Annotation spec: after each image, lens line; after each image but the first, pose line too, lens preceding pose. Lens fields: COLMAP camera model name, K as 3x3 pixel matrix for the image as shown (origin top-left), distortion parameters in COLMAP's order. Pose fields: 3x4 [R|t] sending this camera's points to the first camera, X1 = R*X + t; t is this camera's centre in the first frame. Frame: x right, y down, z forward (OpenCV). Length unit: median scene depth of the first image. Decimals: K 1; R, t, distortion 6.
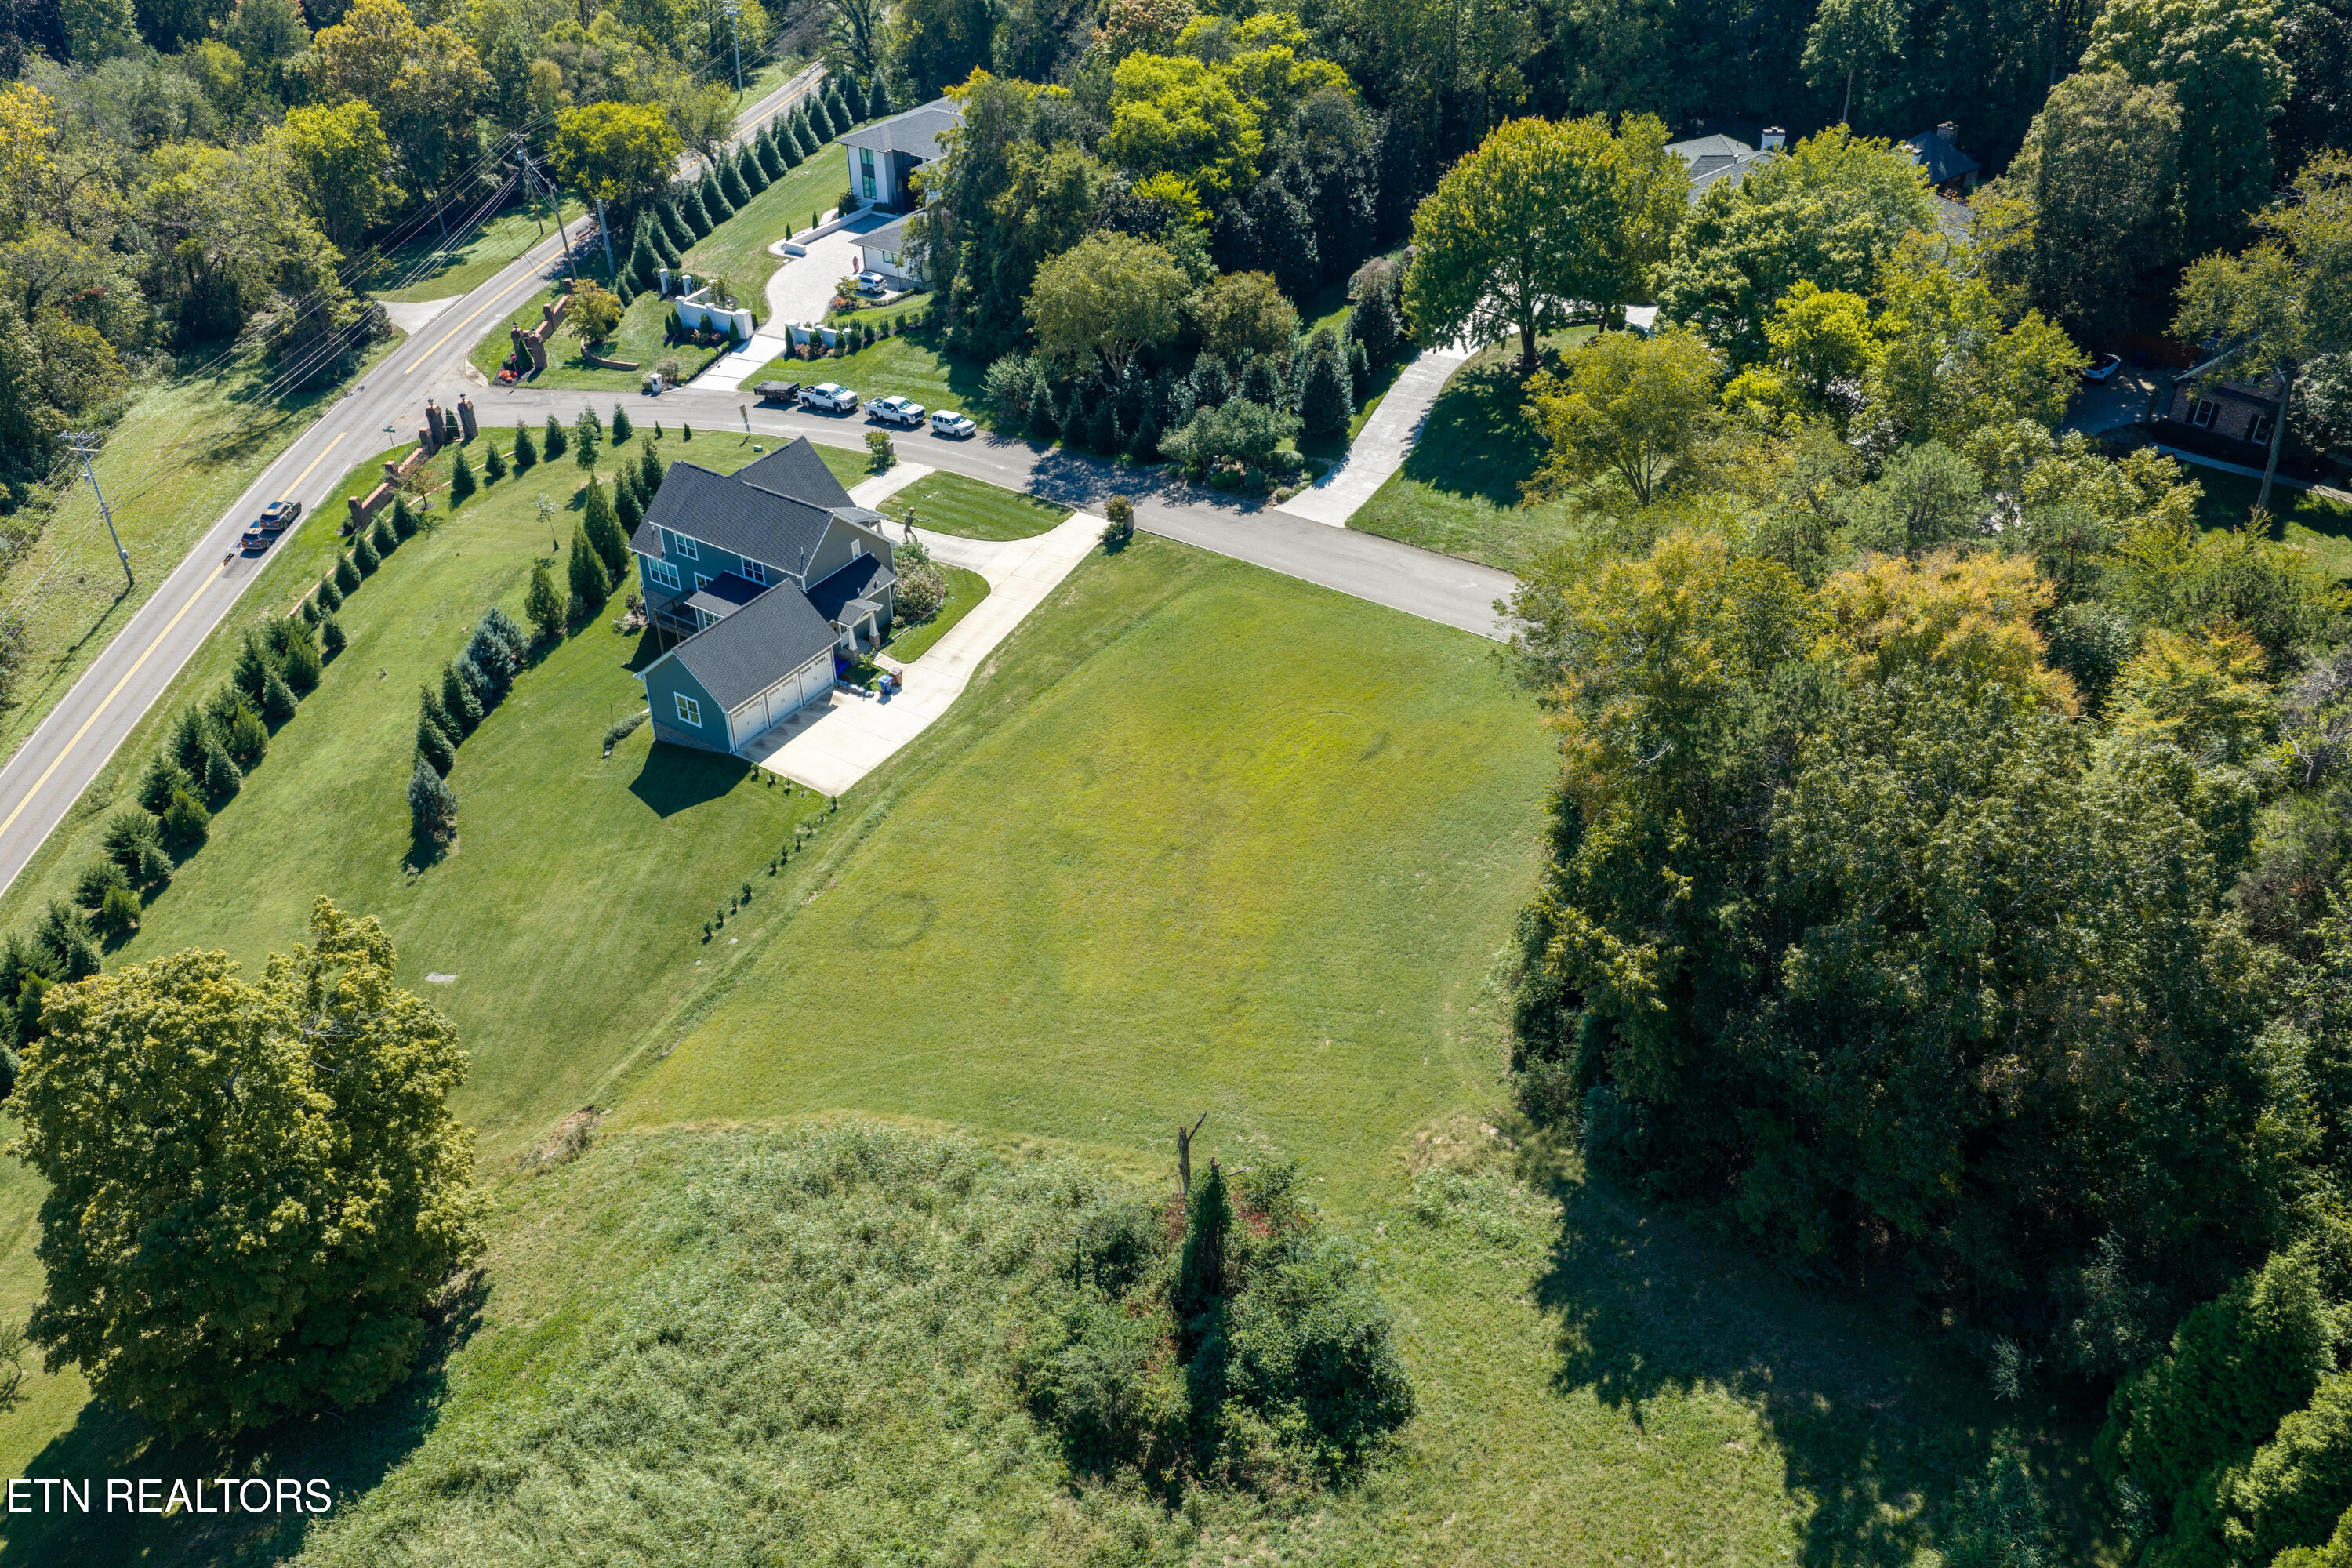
lens RADIAL K [[1940.3, 0, 1188.2], [0, 1940.3, 785.3], [0, 0, 1]] dist [0.008500, -0.009303]
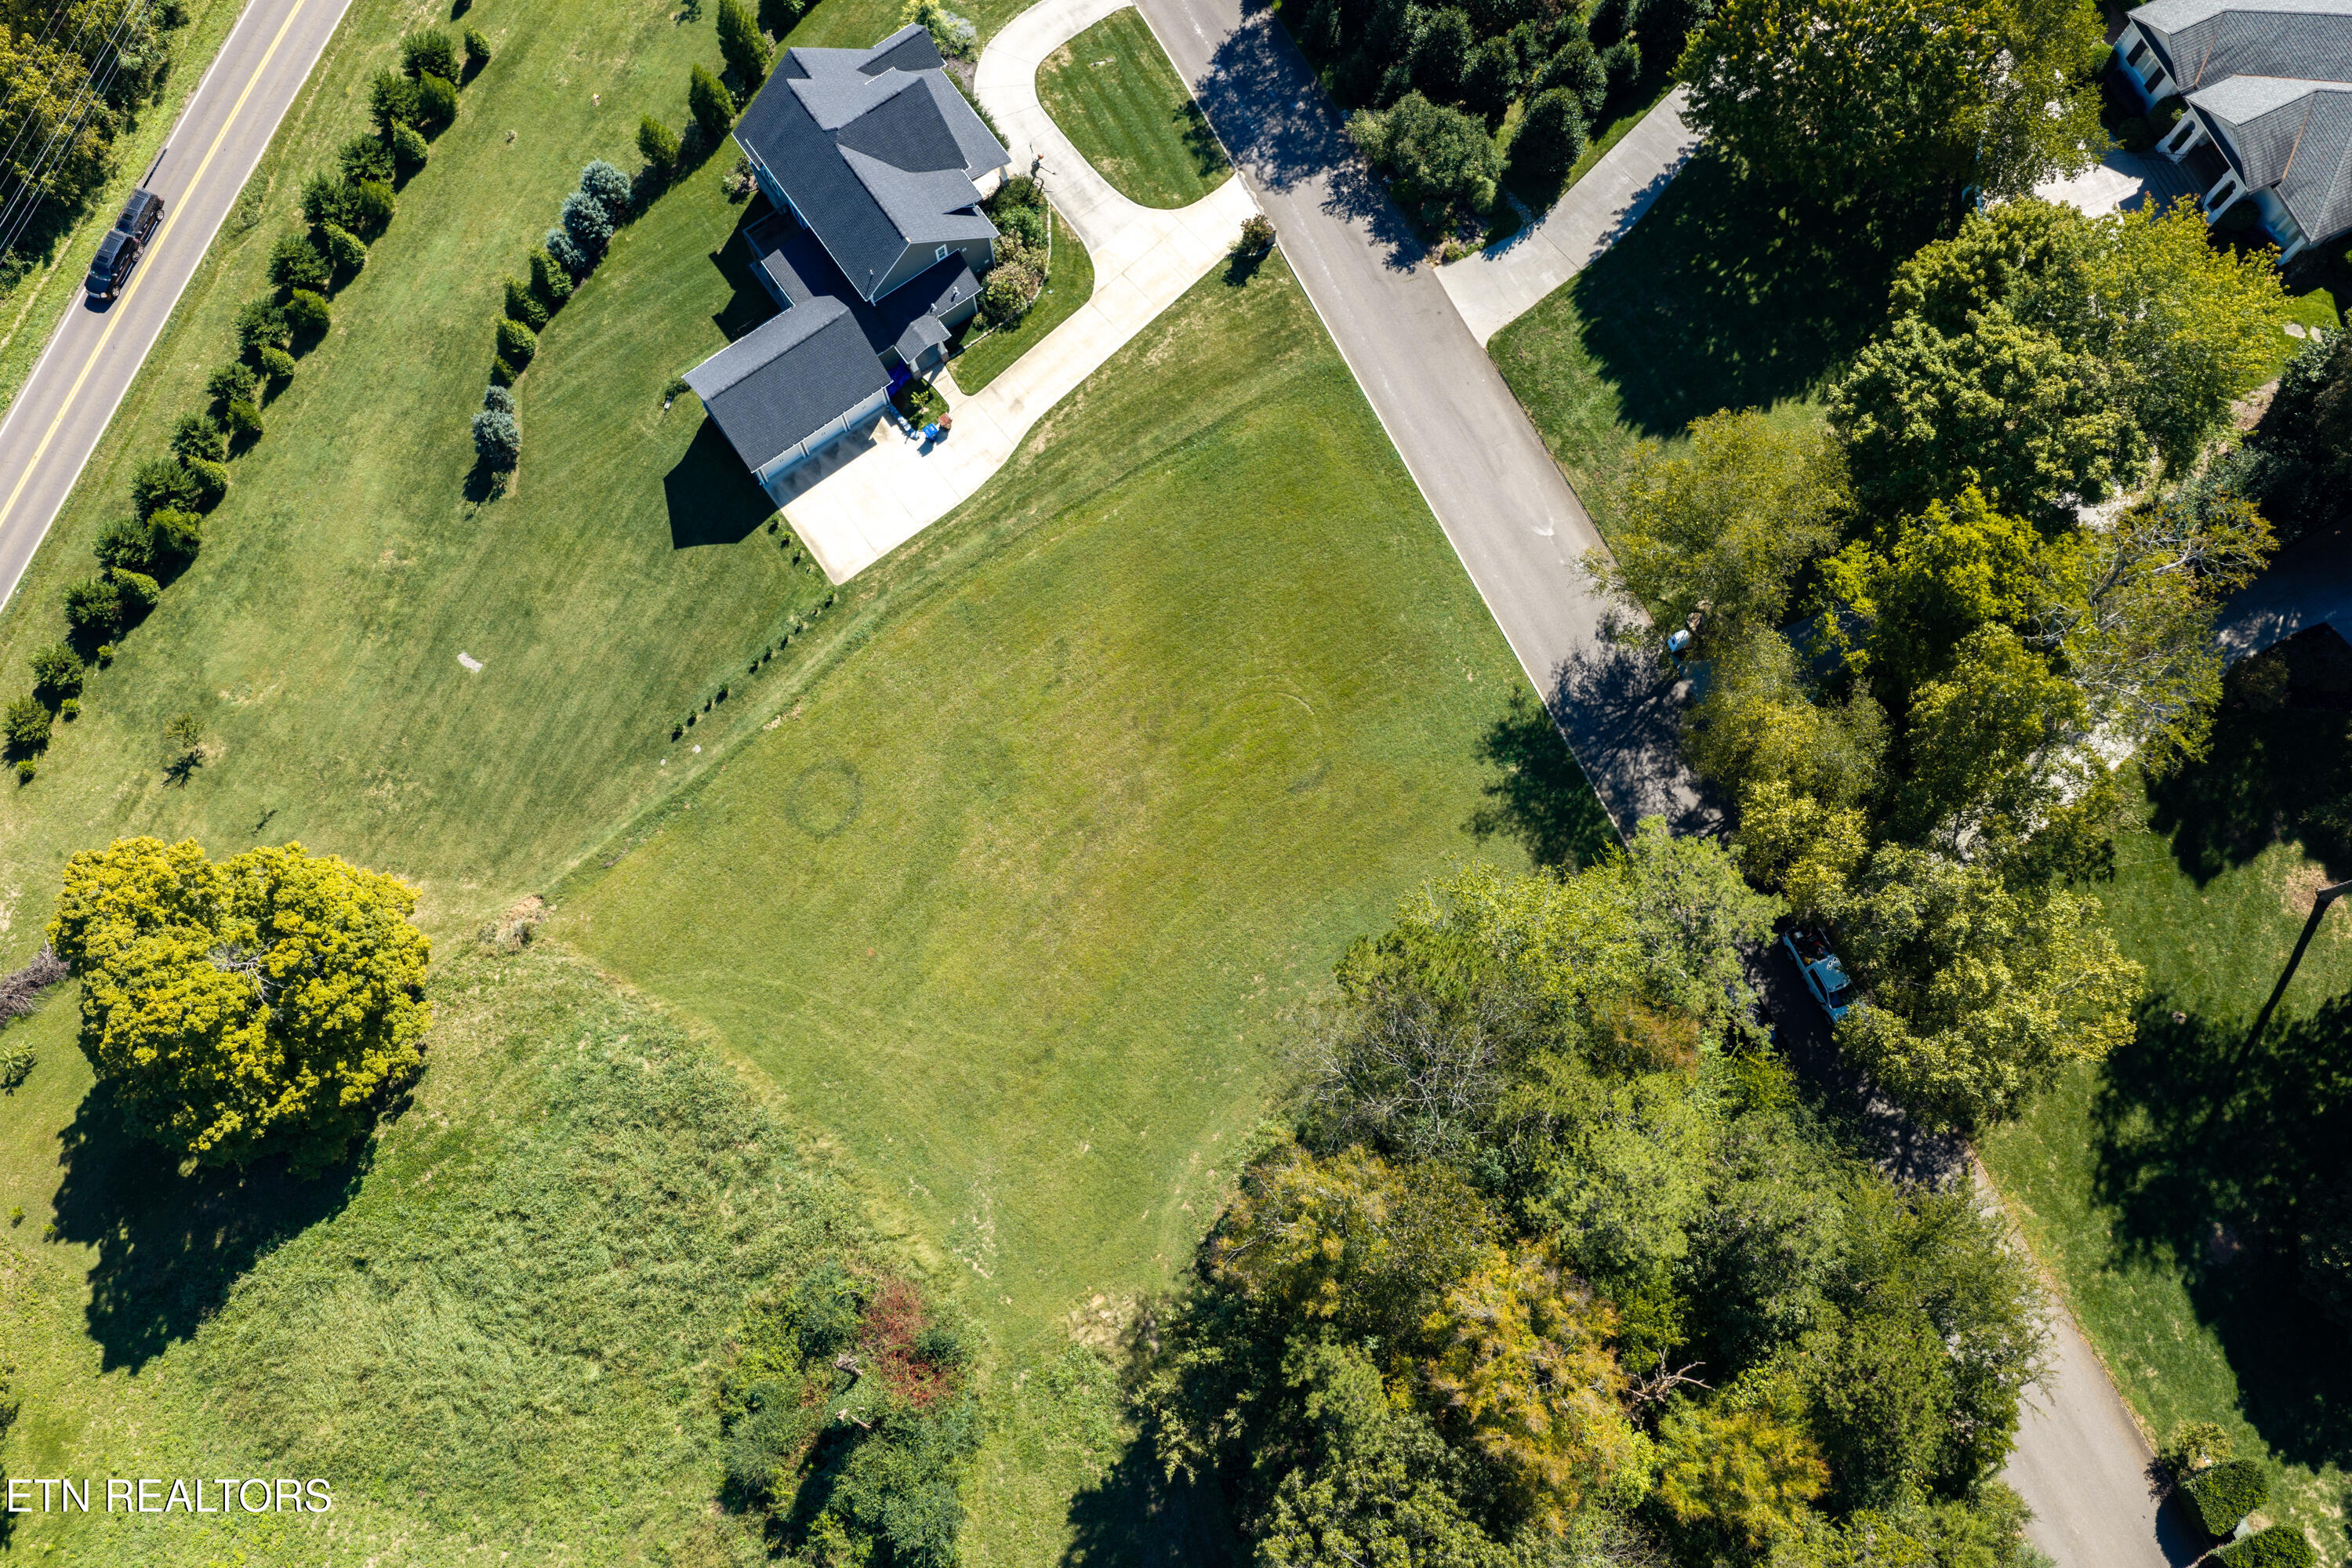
lens RADIAL K [[1936.7, 0, 1185.1], [0, 1936.7, 769.4], [0, 0, 1]] dist [0.014860, -0.021560]
pose [[0.932965, 0.347361, -0.094432, 0.112974], [-0.210614, 0.739497, 0.639364, -0.566903], [0.291922, -0.576615, 0.763084, 0.190650]]
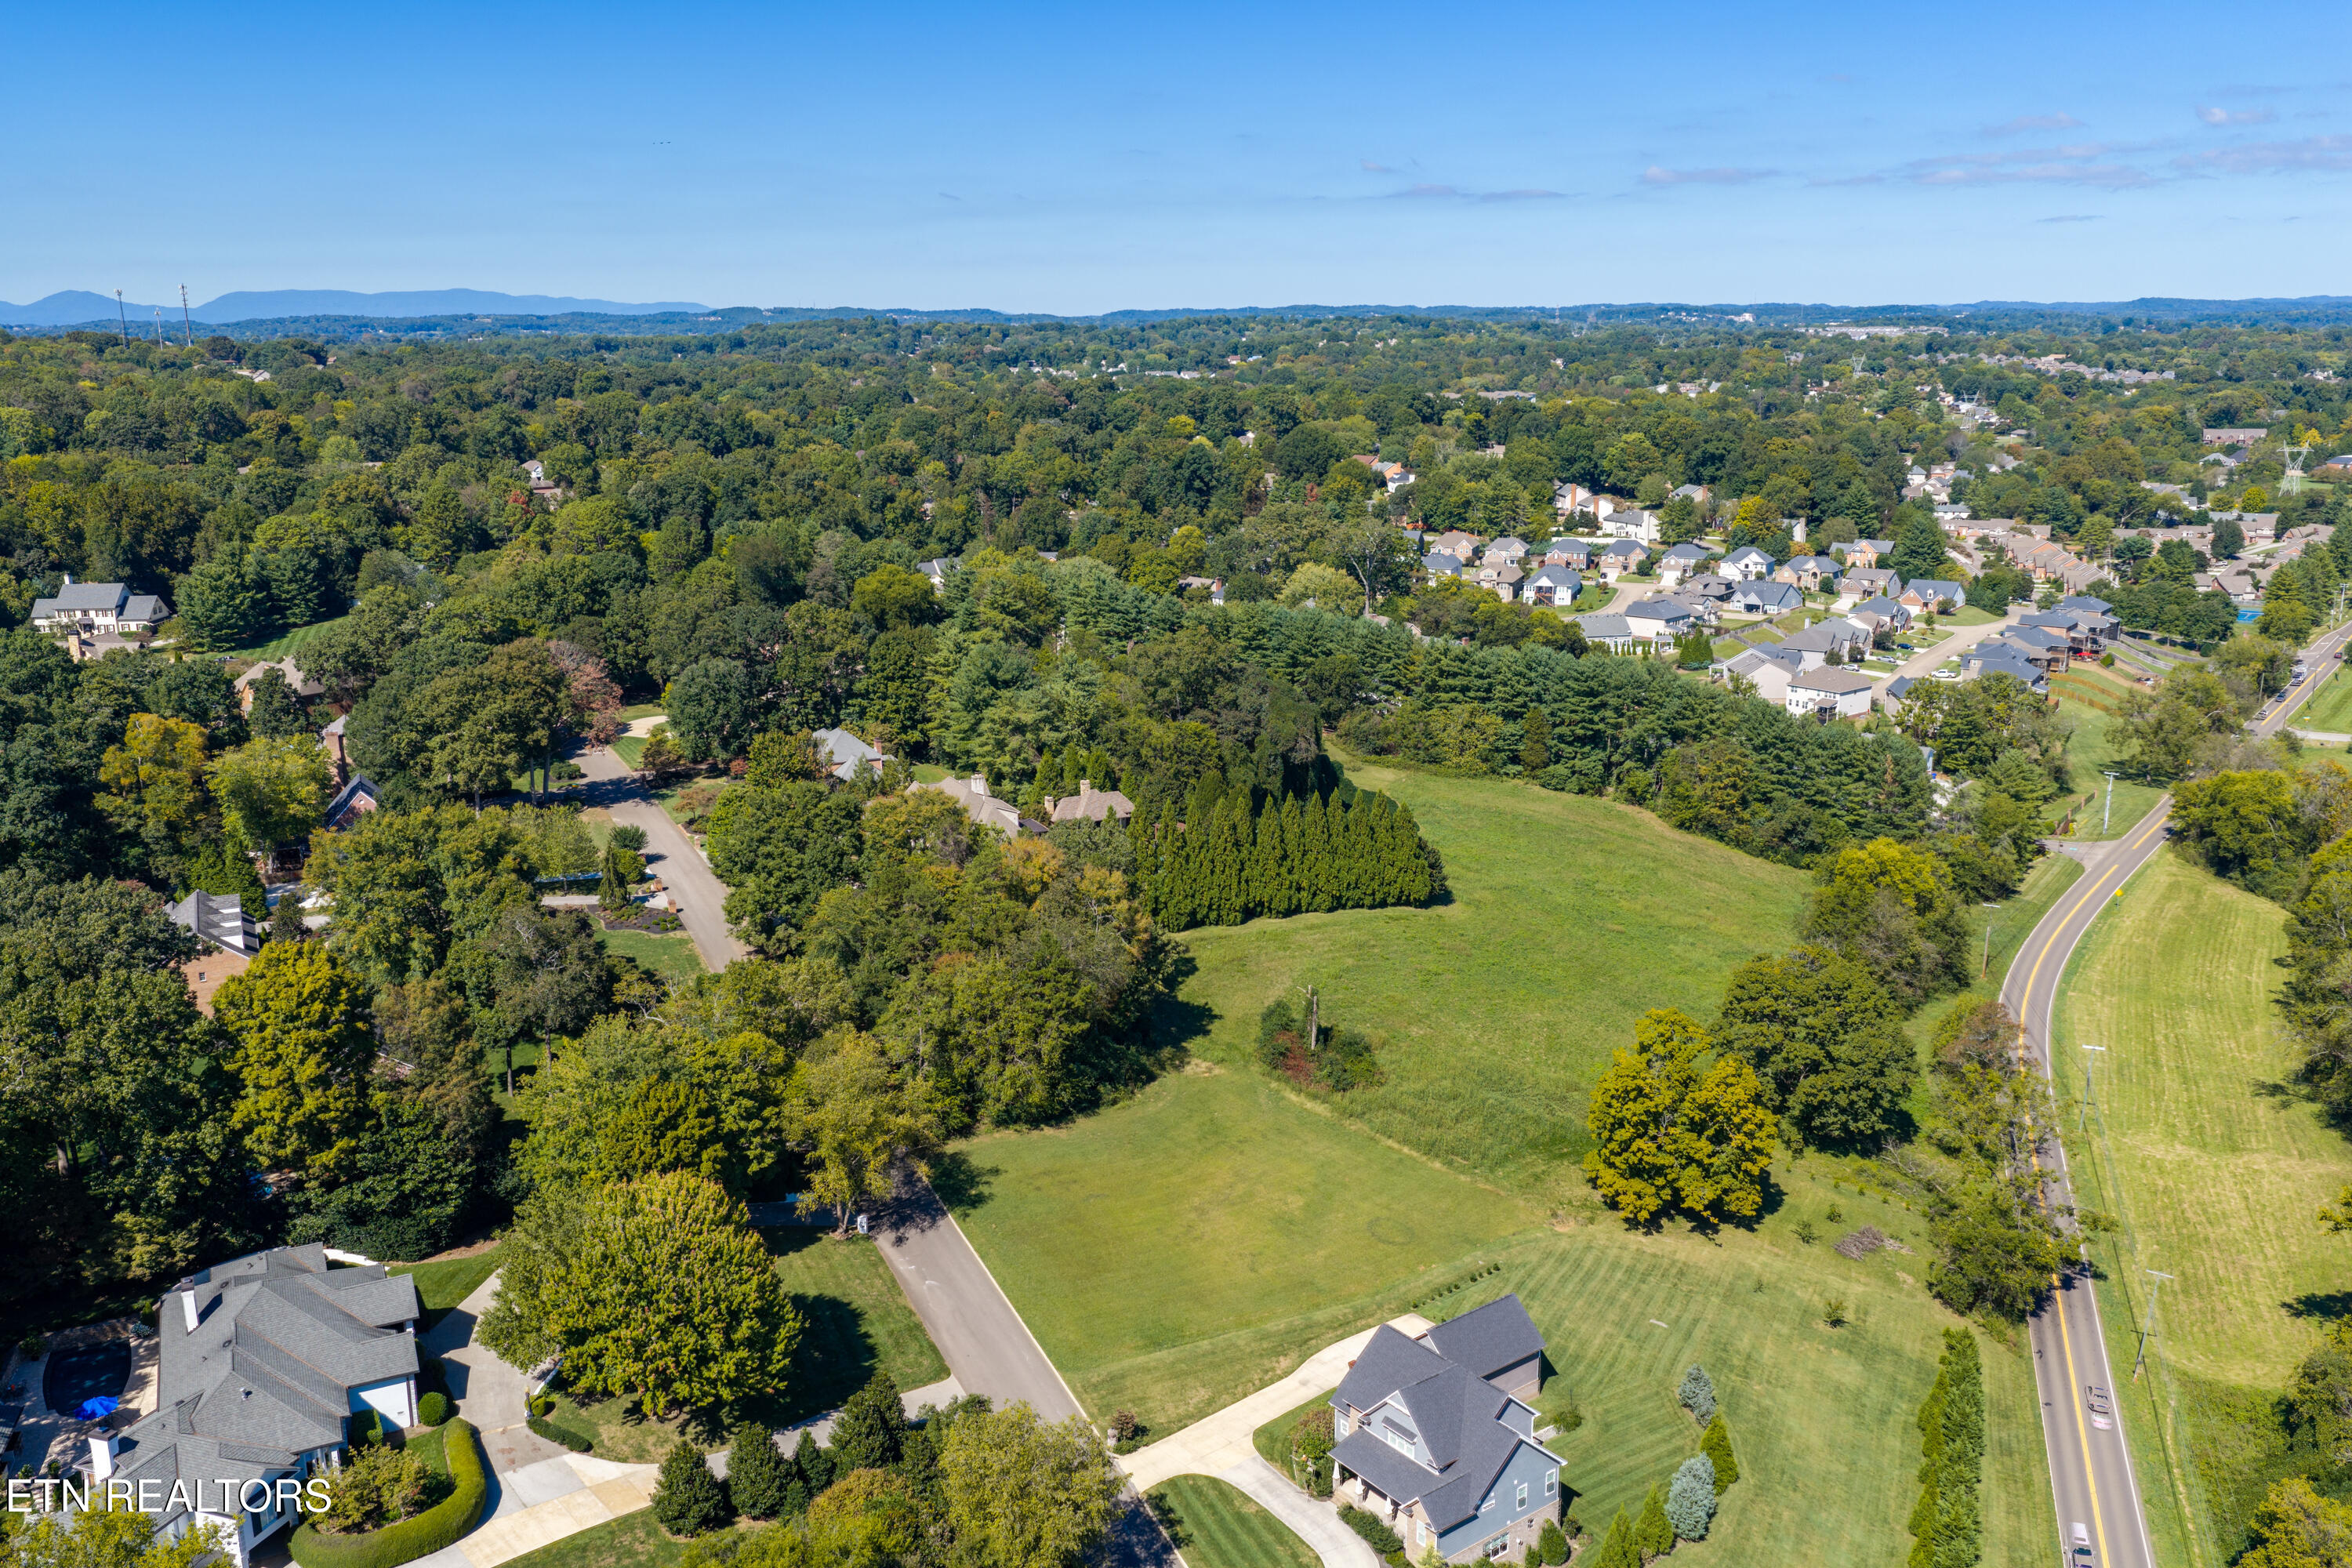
lens RADIAL K [[1940.3, 0, 1188.2], [0, 1940.3, 785.3], [0, 0, 1]] dist [0.008500, -0.009303]
pose [[-0.942551, -0.066030, 0.327472, -0.441925], [0.203079, 0.665088, 0.718622, -1.267440], [-0.265249, 0.743840, -0.613470, 1.522514]]
